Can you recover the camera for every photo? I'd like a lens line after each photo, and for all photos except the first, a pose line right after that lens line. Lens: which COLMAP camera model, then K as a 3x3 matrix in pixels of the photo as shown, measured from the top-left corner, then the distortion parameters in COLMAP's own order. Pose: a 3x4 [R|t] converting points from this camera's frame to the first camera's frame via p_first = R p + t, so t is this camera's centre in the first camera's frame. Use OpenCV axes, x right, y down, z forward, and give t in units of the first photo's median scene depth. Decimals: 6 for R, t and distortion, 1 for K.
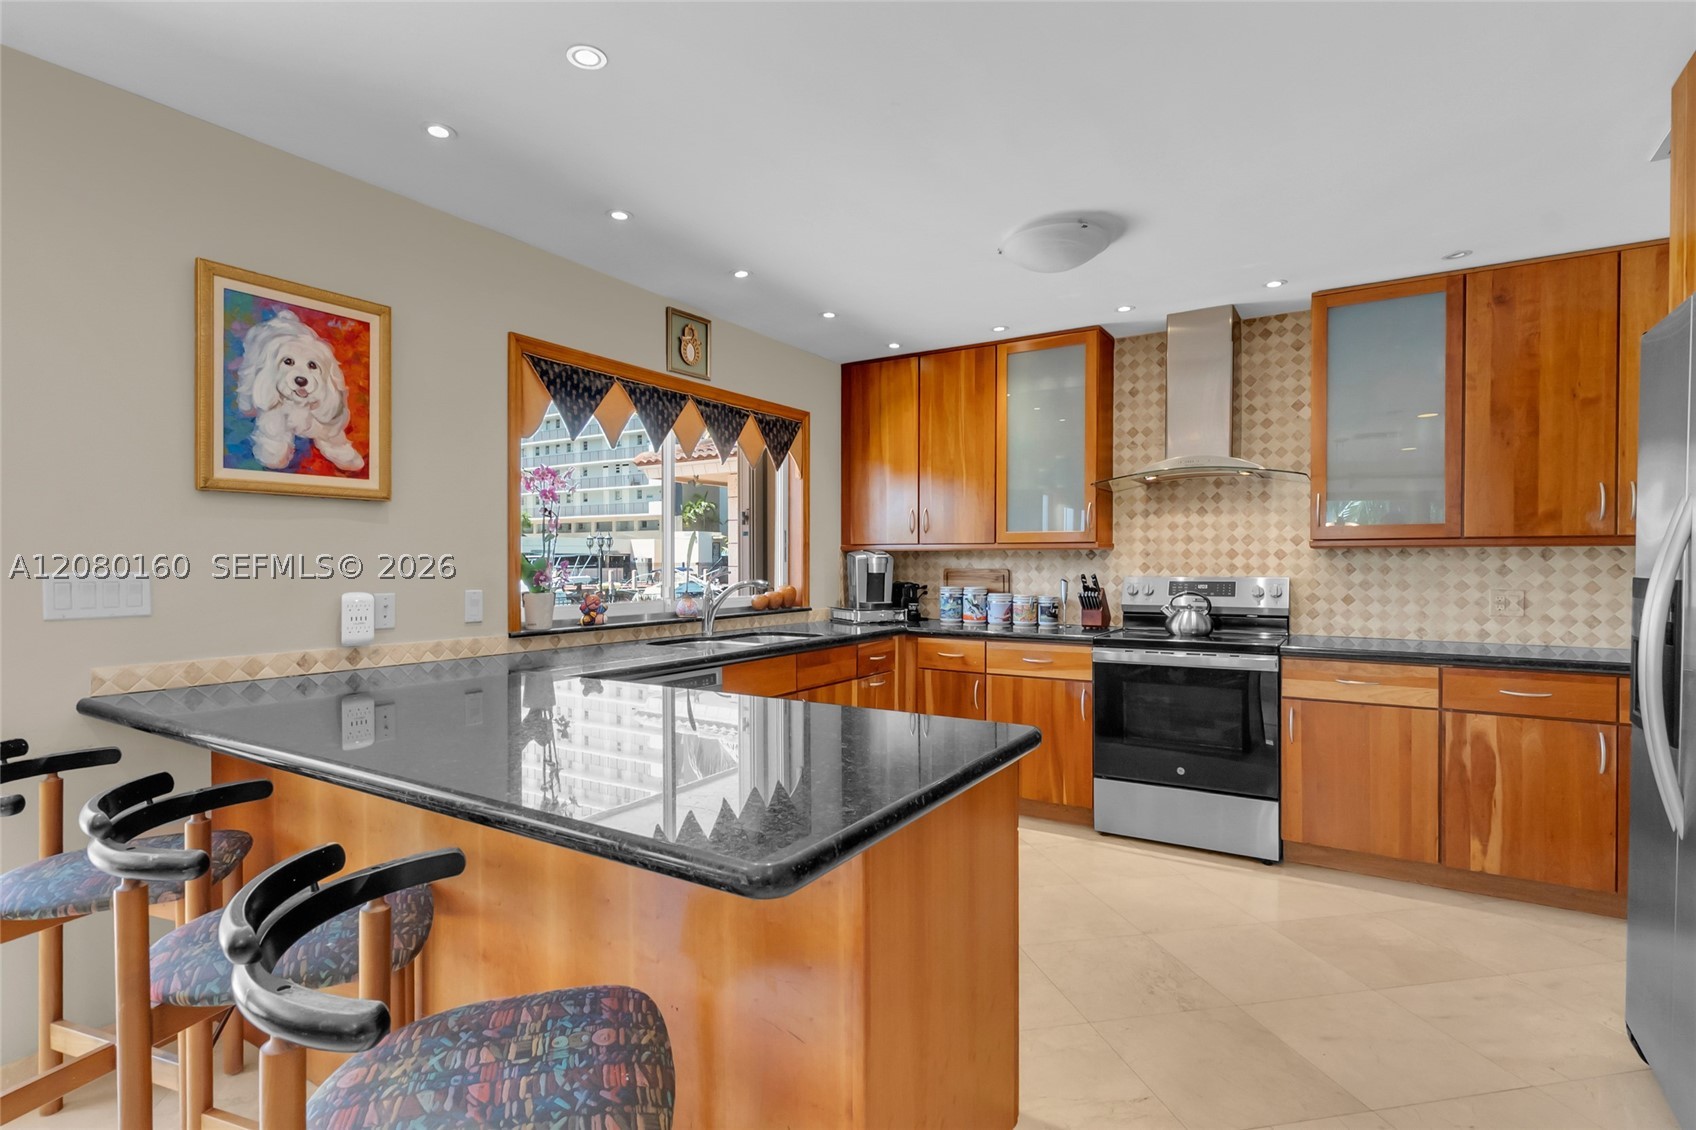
lens RADIAL K [[821.2, 0, 835.4], [0, 821.2, 567.7], [0, 0, 1]] dist [0.001948, 0.004847]
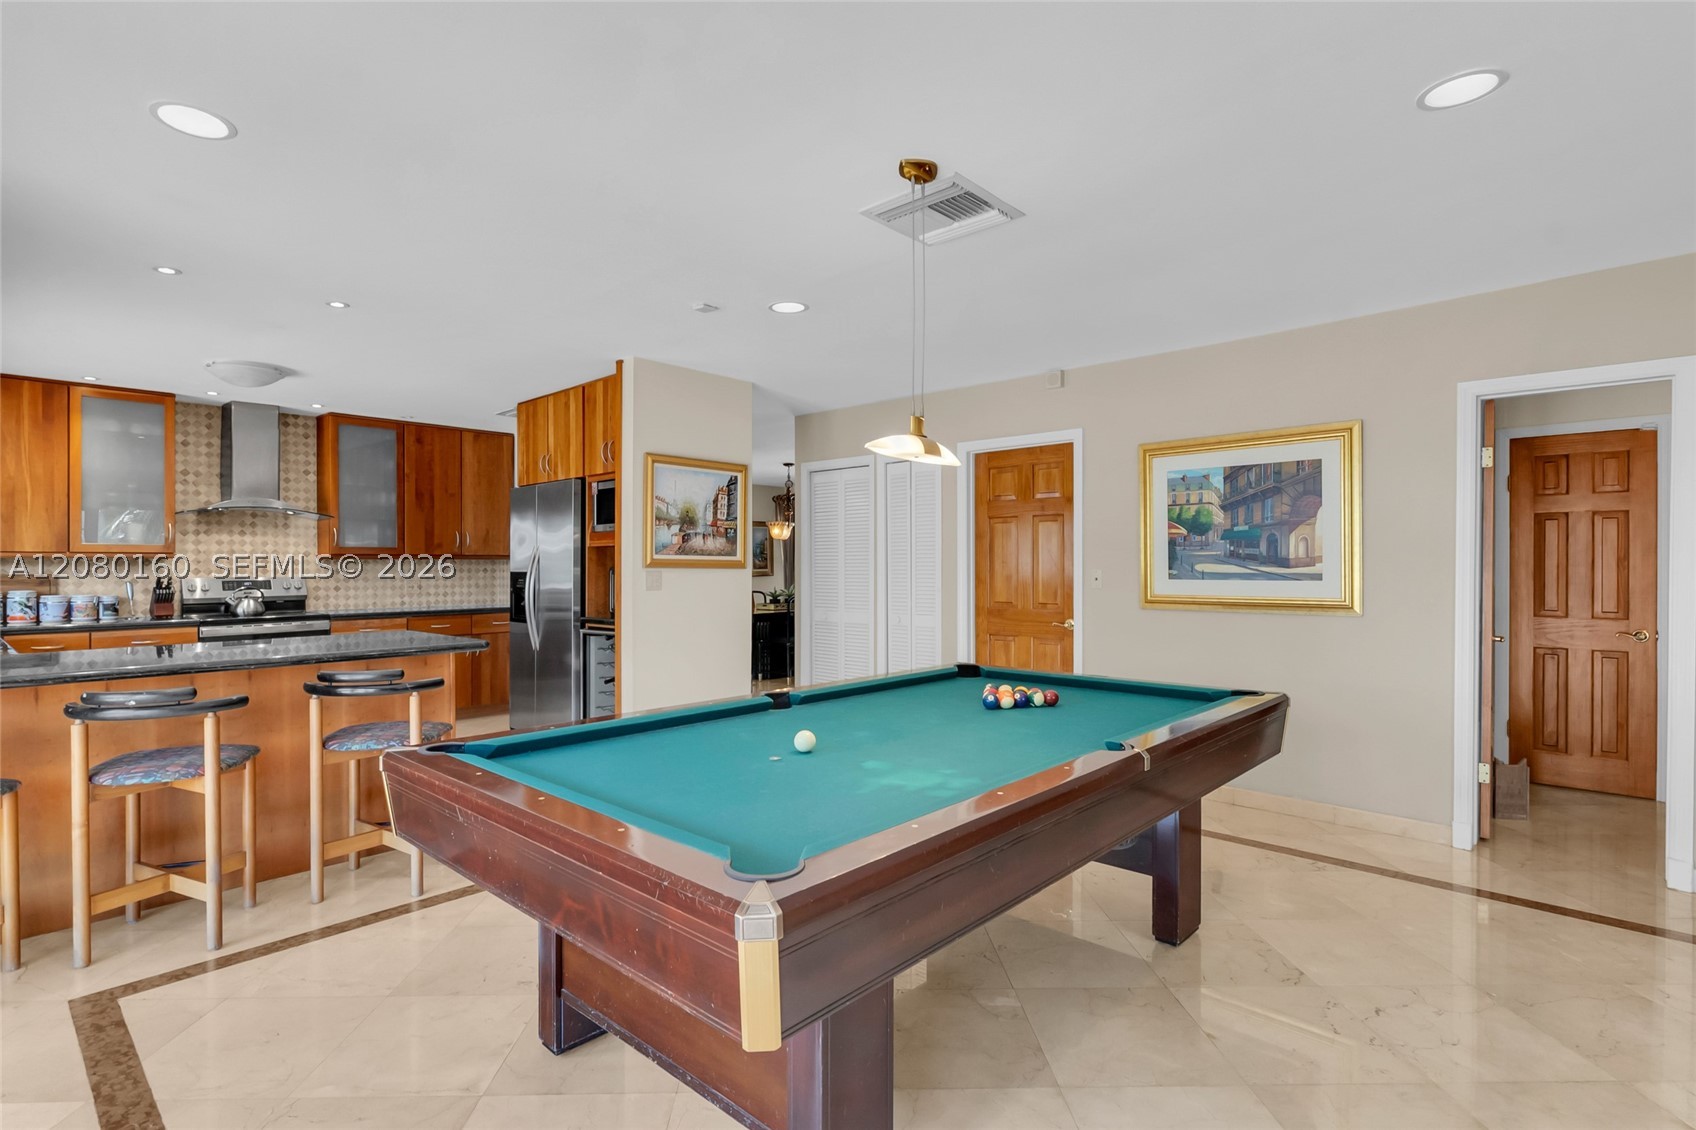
lens RADIAL K [[821.2, 0, 833.0], [0, 821.2, 569.4], [0, 0, 1]] dist [0.001948, 0.004847]
pose [[0.175263, -0.005877, 0.984504, -0.928759], [0.010932, 0.999932, 0.004023, 0.002749], [-0.984461, 0.010057, 0.175315, -0.343384]]
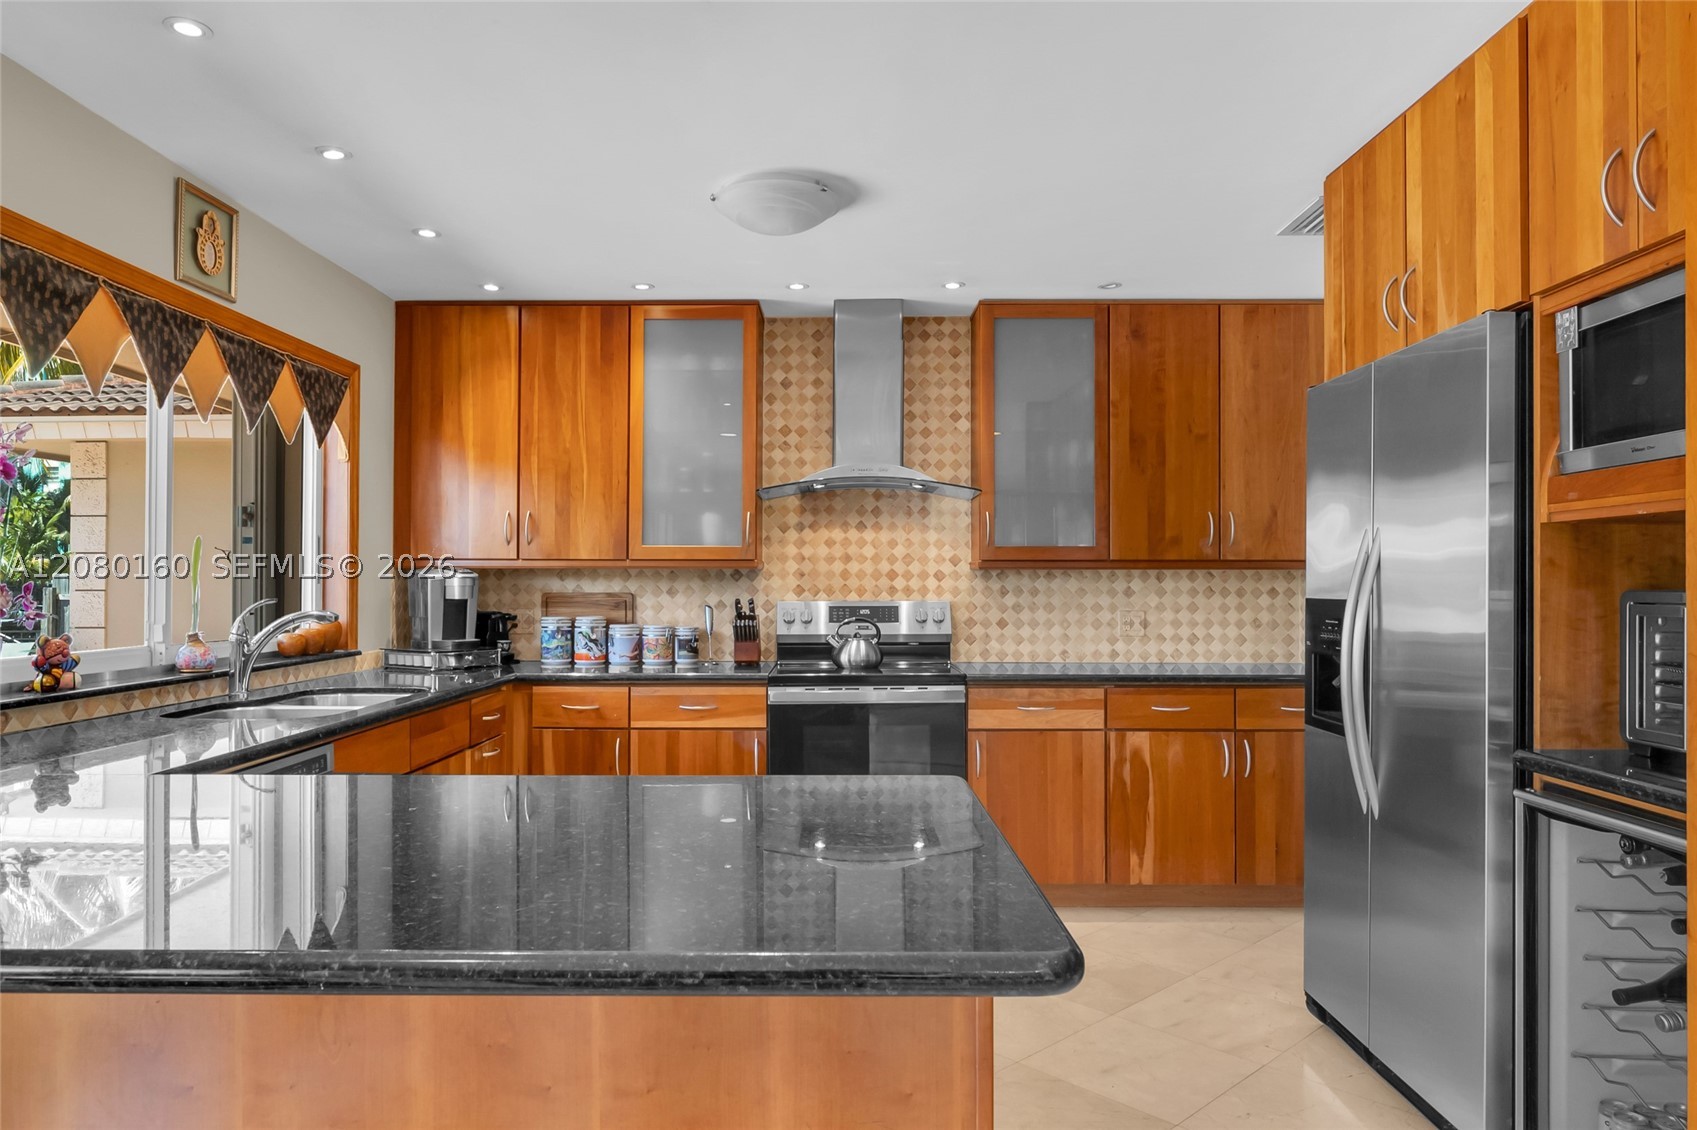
lens RADIAL K [[1075.9, 0, 829.9], [0, 1075.9, 567.5], [0, 0, 1]] dist [-0.008521, 0.006540]
pose [[0.849141, 0.008068, 0.528105, -0.213481], [0.003350, 0.999781, -0.020661, -0.000953], [-0.528156, 0.019313, 0.848928, 0.045787]]
